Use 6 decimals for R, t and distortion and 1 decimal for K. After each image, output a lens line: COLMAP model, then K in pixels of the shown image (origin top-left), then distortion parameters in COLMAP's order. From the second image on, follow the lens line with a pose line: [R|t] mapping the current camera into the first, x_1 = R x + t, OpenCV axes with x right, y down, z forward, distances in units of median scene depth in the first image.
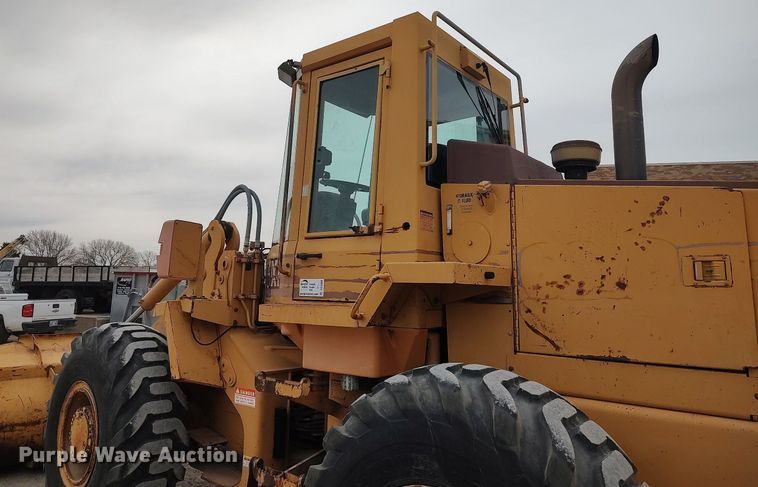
lens RADIAL K [[533.9, 0, 382.9], [0, 533.9, 211.3], [0, 0, 1]] dist [0.011568, -0.002535]
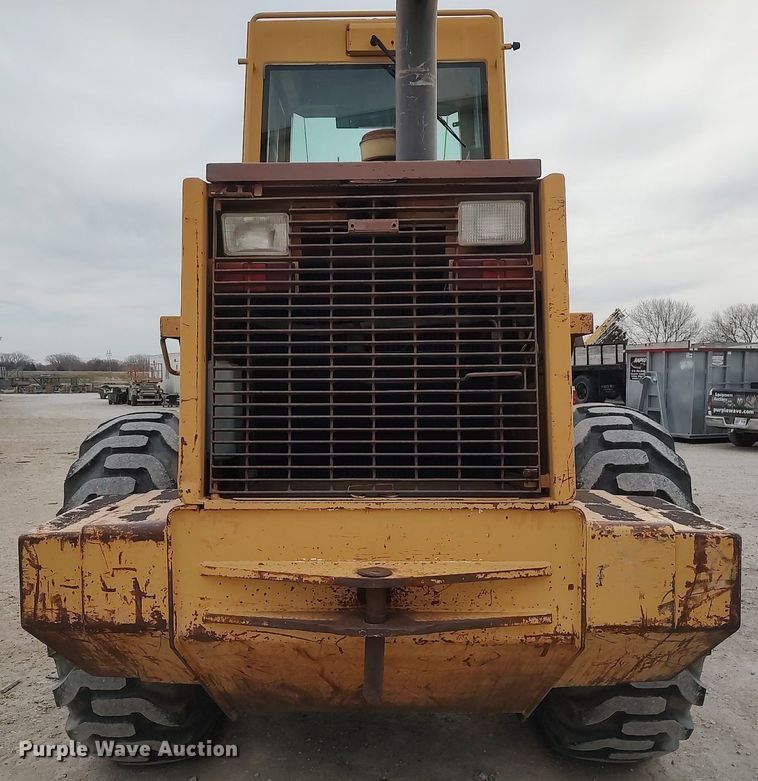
lens RADIAL K [[811.2, 0, 378.5], [0, 811.2, 446.1], [0, 0, 1]] dist [0.027034, -0.001650]
pose [[0.608215, 0.045512, -0.792467, 1.100957], [0.134751, 0.977944, 0.159586, 0.096601], [0.782251, -0.203848, 0.588667, 0.220942]]
